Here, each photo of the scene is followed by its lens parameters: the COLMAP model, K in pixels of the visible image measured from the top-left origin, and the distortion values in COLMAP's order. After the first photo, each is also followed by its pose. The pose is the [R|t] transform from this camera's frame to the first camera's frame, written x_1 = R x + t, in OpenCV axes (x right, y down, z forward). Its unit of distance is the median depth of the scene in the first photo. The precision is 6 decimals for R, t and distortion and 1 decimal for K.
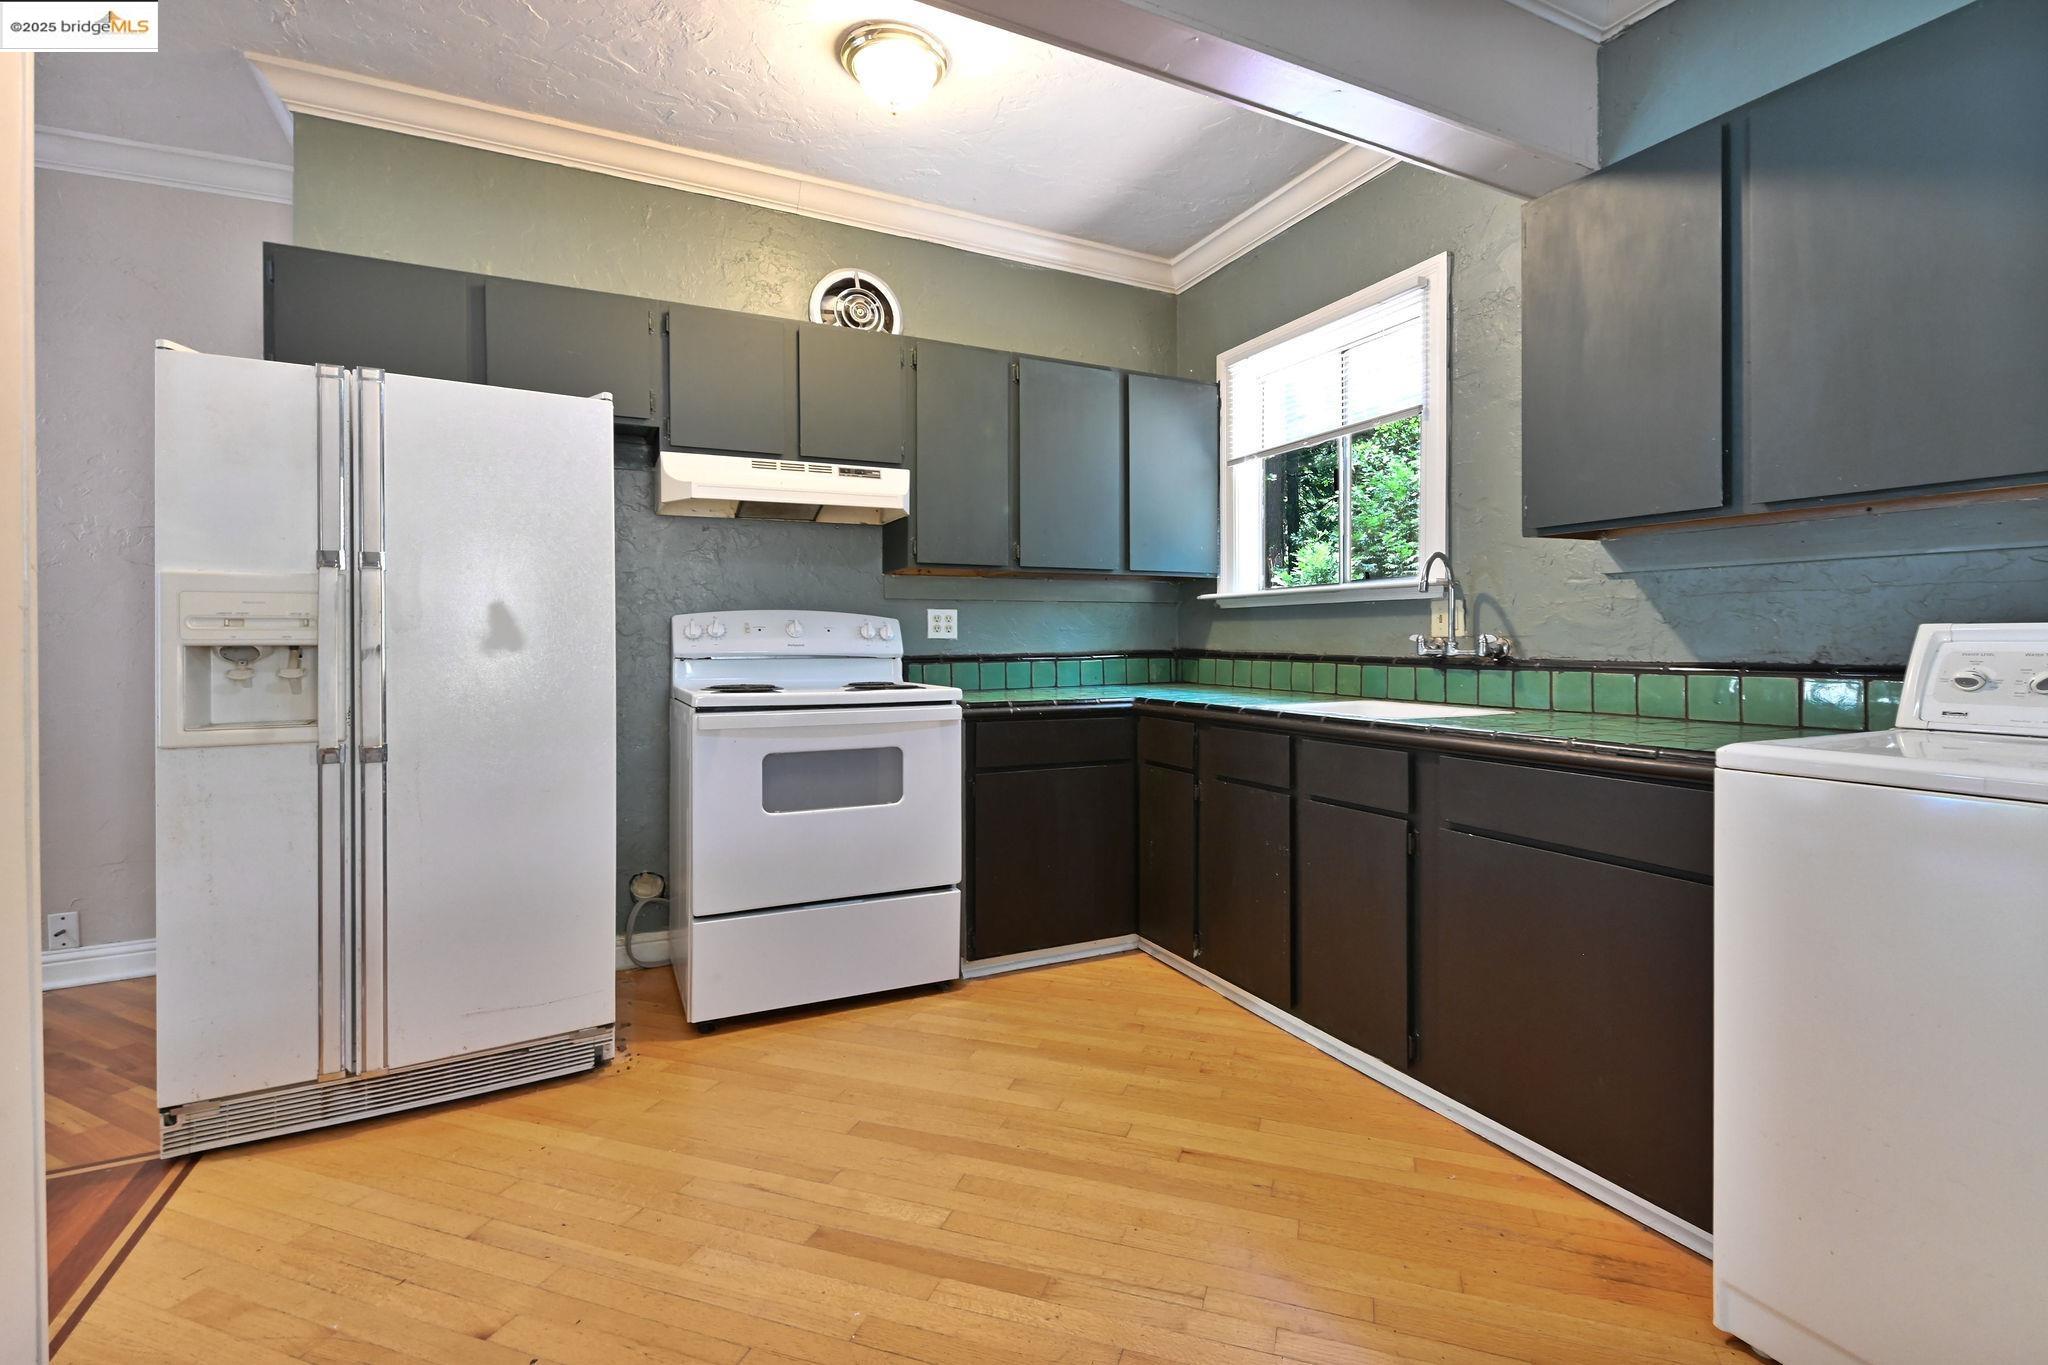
lens RADIAL K [[919.5, 0, 1019.9], [0, 919.5, 645.6], [0, 0, 1]] dist [-0.000211, -0.000148]
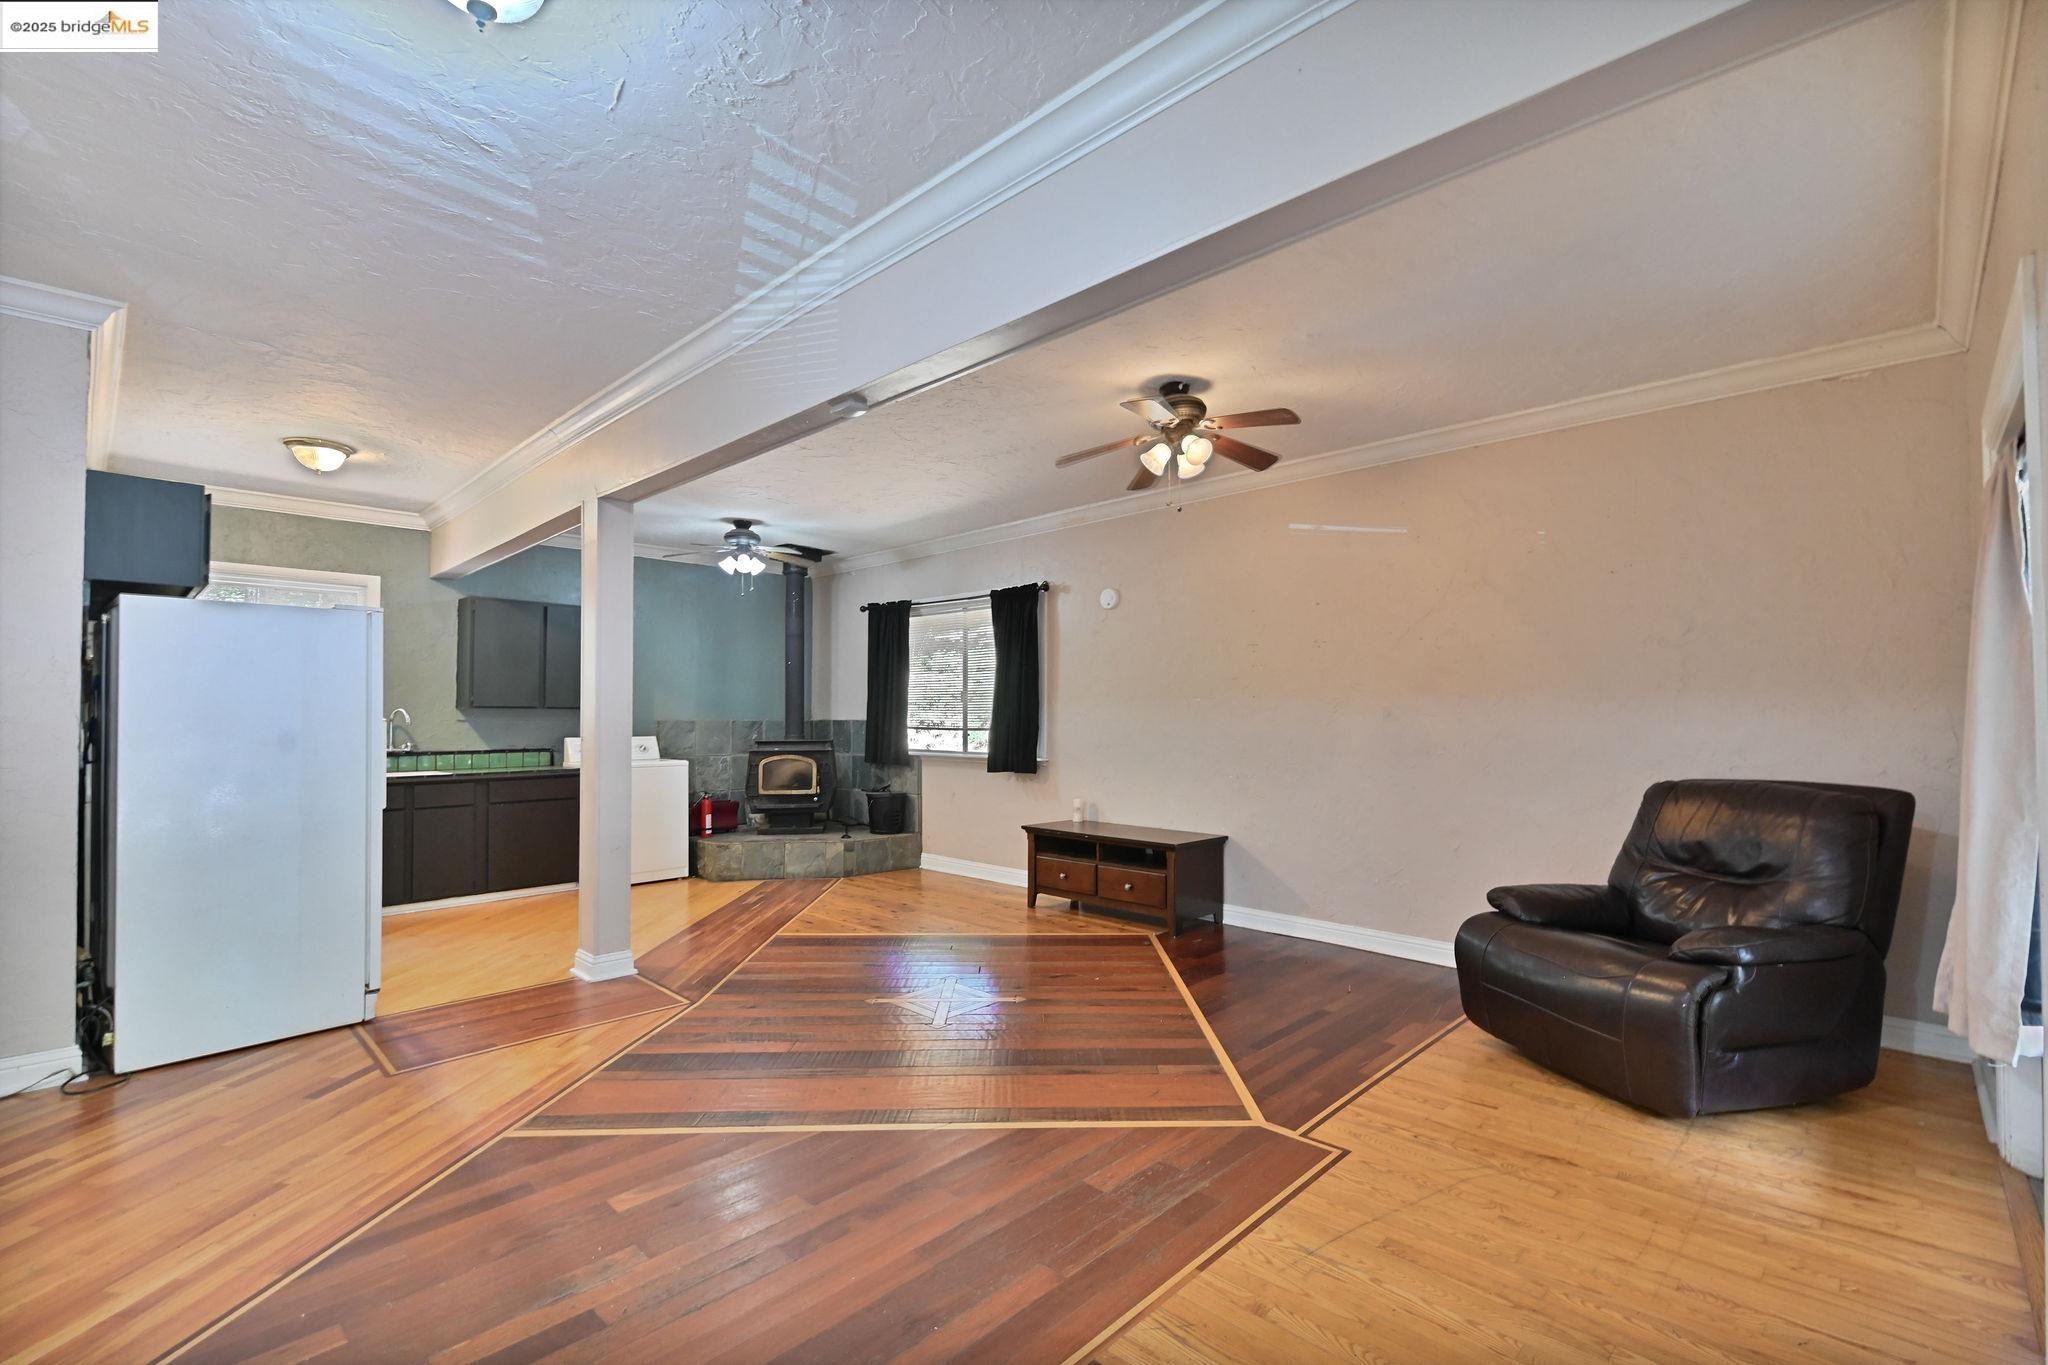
lens RADIAL K [[898.9, 0, 1060.3], [0, 898.9, 704.5], [0, 0, 1]] dist [0.016883, -0.011599]
pose [[-0.357431, 0.021624, 0.933689, -2.464946], [0.012632, 0.999752, -0.018318, -0.049064], [-0.933854, 0.005247, -0.357615, 0.243229]]
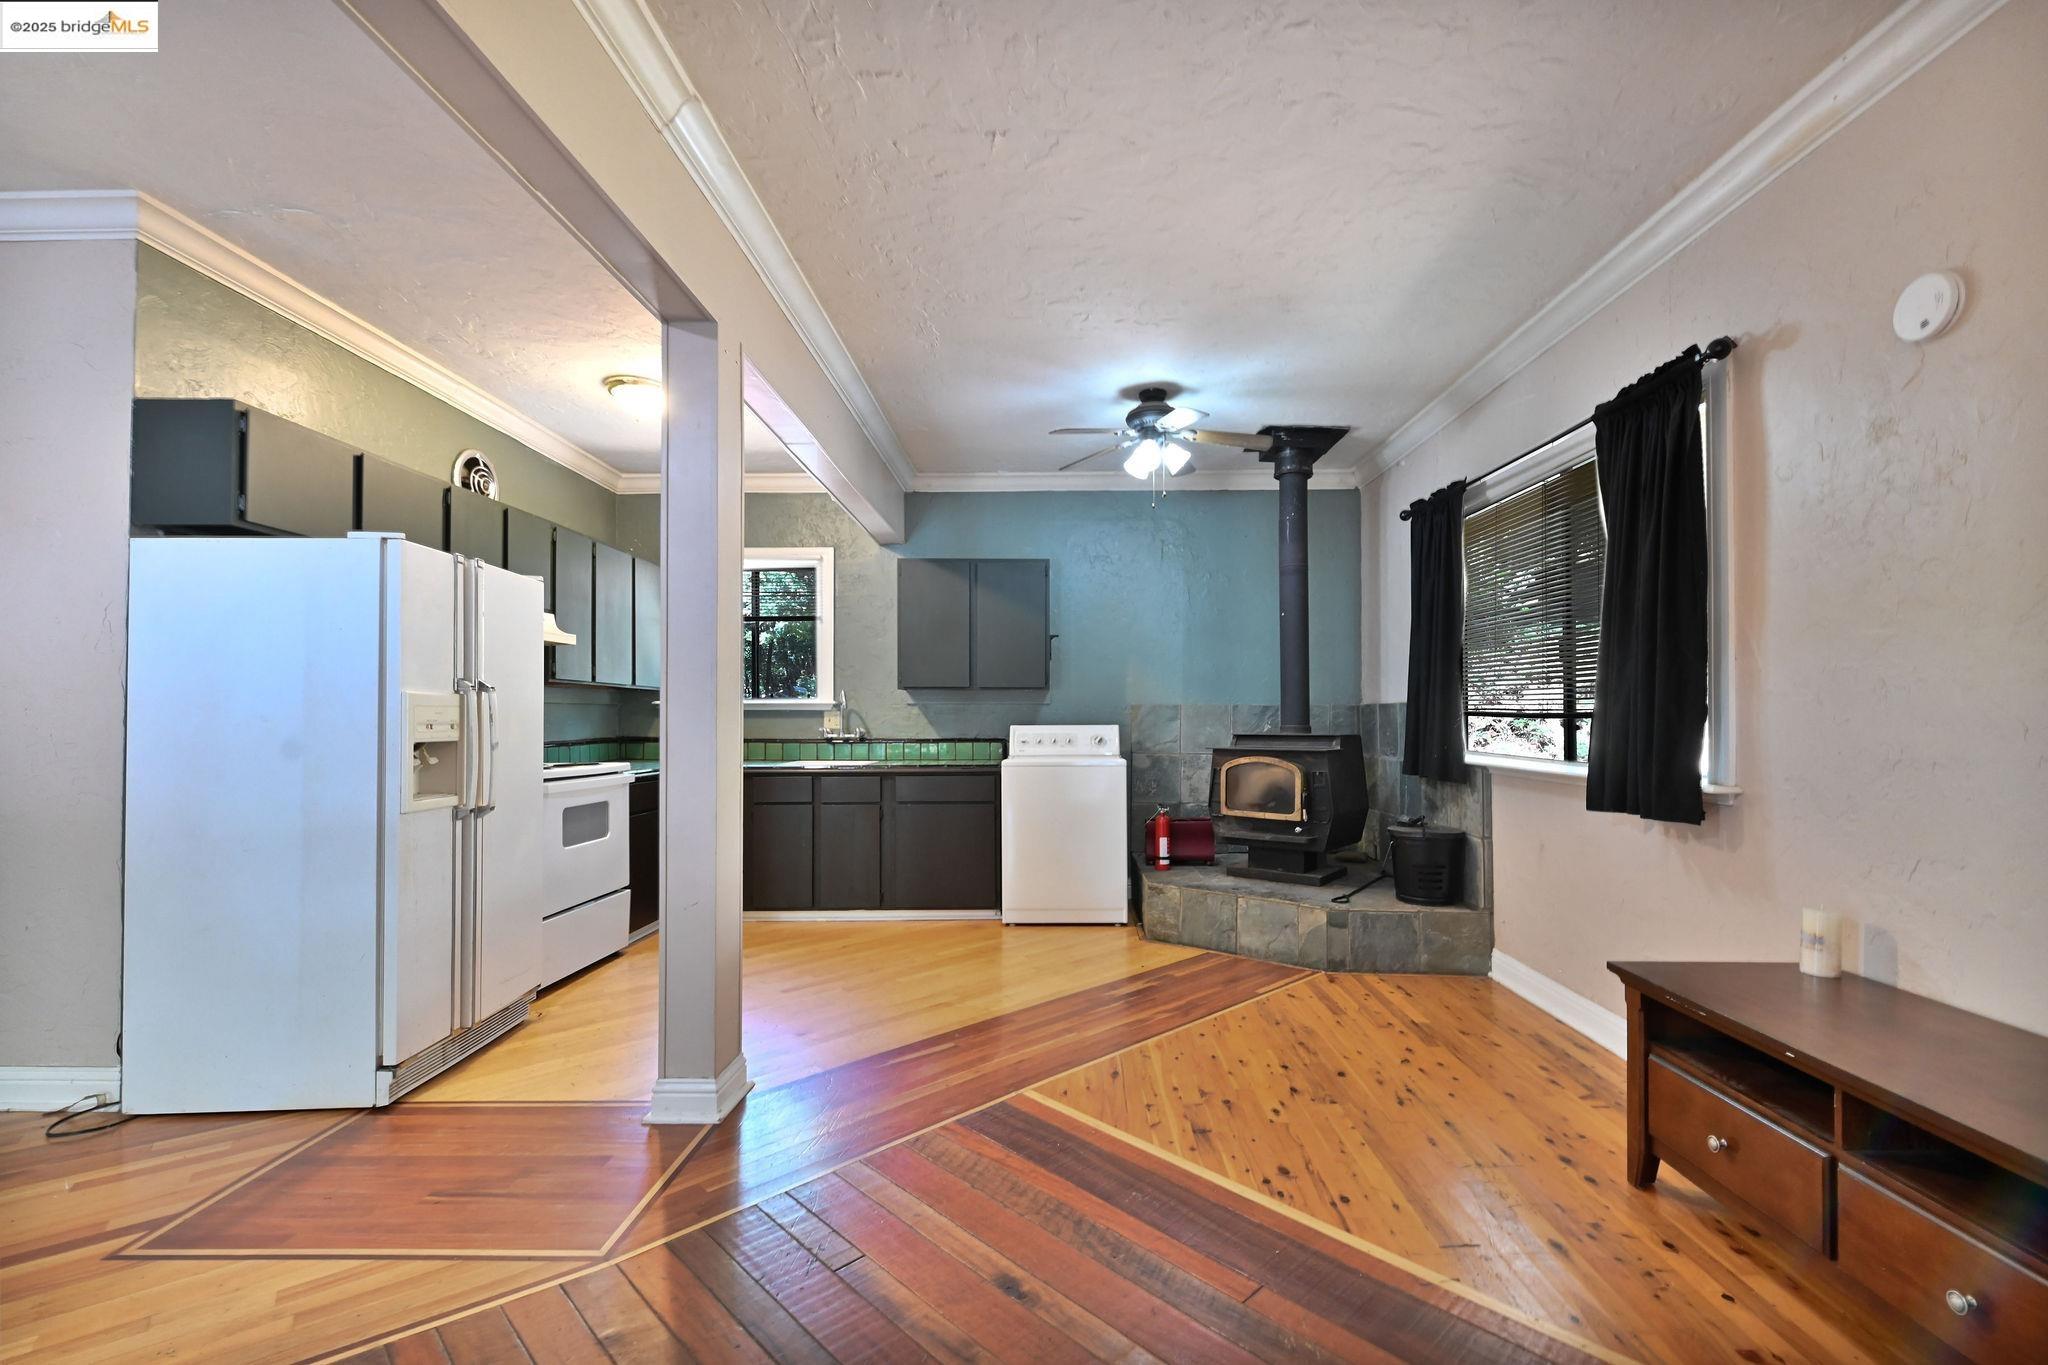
lens RADIAL K [[898.9, 0, 1060.3], [0, 898.9, 704.5], [0, 0, 1]] dist [0.016883, -0.011599]
pose [[0.439198, 0.018190, 0.898206, -1.280773], [0.005733, 0.999718, -0.023049, -0.016703], [-0.898372, 0.015272, 0.438970, -0.412609]]
